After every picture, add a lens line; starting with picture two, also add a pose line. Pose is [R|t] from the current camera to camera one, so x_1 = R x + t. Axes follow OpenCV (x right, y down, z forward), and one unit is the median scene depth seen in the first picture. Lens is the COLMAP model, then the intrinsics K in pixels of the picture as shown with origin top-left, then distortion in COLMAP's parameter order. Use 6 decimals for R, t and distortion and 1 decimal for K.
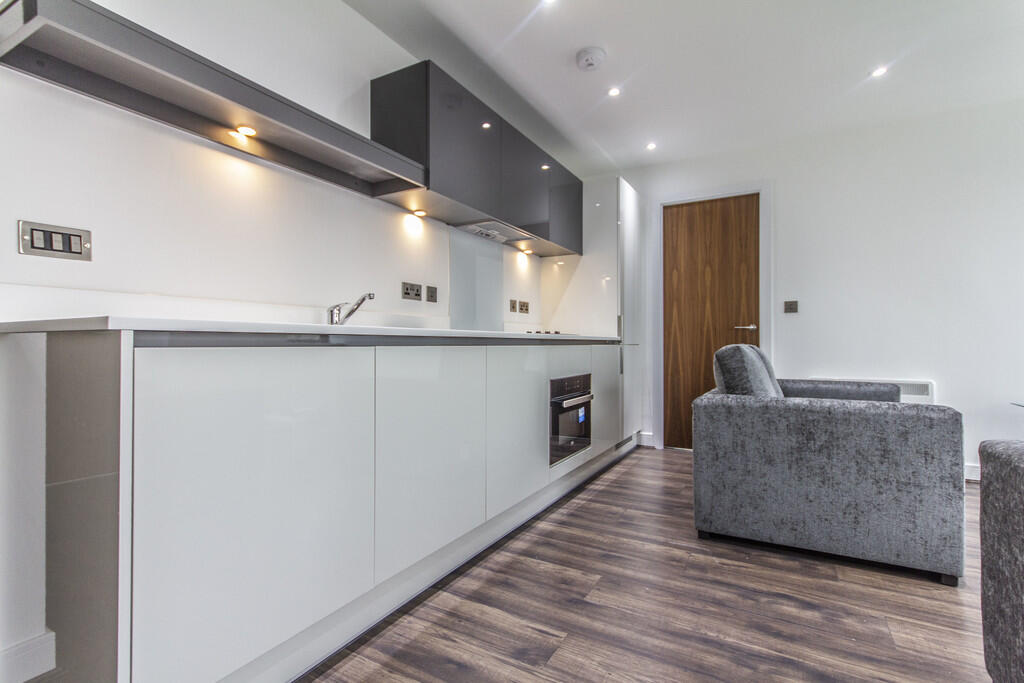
lens RADIAL K [[482.7, 0, 513.1], [0, 482.7, 345.1], [0, 0, 1]] dist [0.015310, -0.003245]
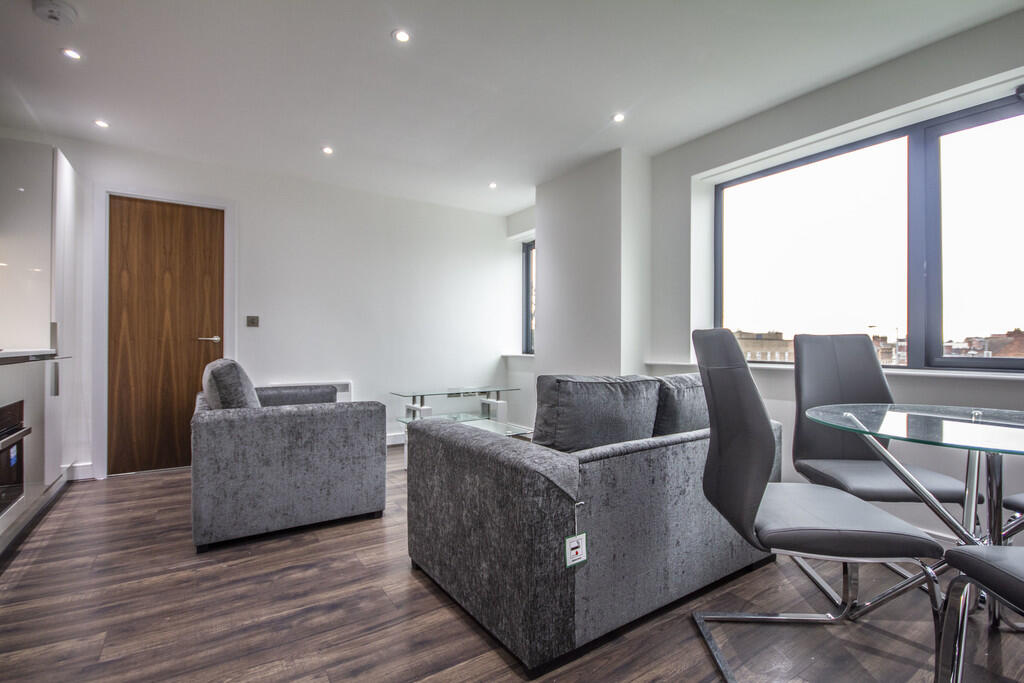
lens RADIAL K [[482.7, 0, 514.0], [0, 482.7, 344.9], [0, 0, 1]] dist [0.015310, -0.003245]
pose [[0.451209, 0.007346, 0.892388, -0.237056], [-0.010329, 0.999942, -0.003009, -0.045420], [-0.892358, -0.007860, 0.451259, -0.054671]]
